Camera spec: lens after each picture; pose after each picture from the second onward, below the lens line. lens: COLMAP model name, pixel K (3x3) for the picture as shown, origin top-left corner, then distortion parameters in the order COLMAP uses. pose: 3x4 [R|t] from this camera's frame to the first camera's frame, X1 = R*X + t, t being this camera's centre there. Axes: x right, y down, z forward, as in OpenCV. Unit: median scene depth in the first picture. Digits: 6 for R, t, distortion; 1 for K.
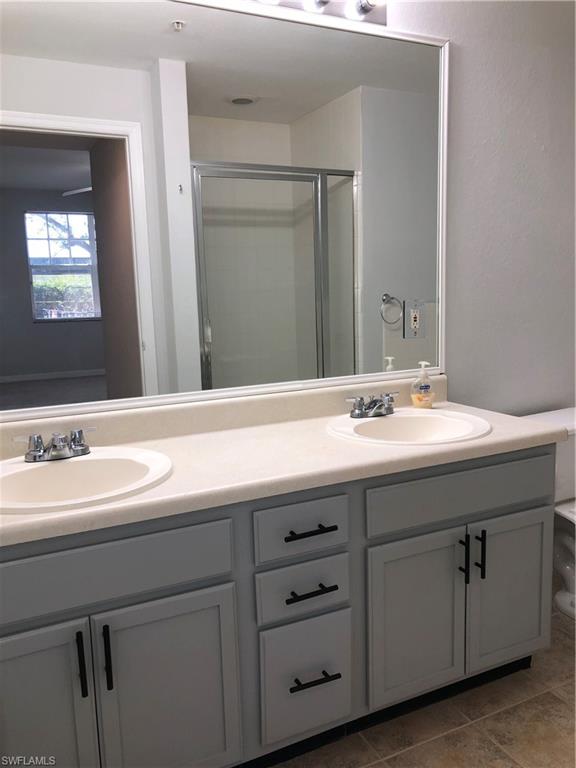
lens RADIAL K [[625.1, 0, 288.0], [0, 625.1, 384.0], [0, 0, 1]] dist [0.132335, -0.231183]
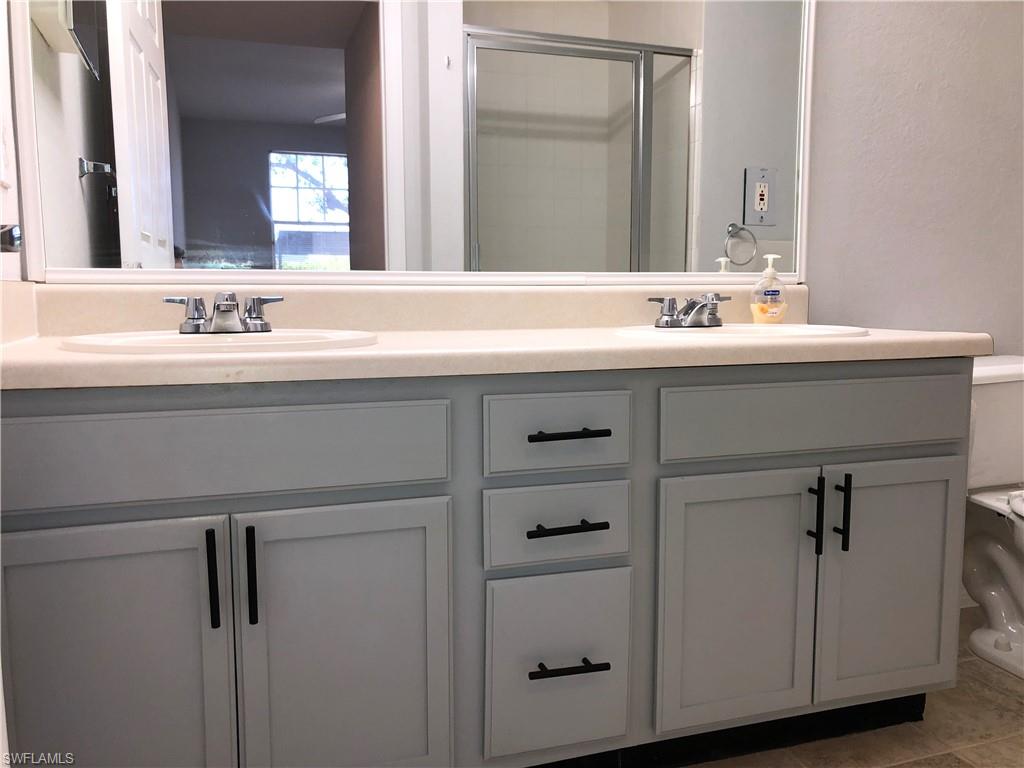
lens RADIAL K [[840.9, 0, 510.8], [0, 840.9, 374.3], [0, 0, 1]] dist [0.098363, -0.151644]
pose [[0.992242, 0.042893, -0.116689, 0.057956], [-0.048438, 0.997807, -0.045101, 0.165674], [0.114499, 0.050403, 0.992144, 0.086401]]
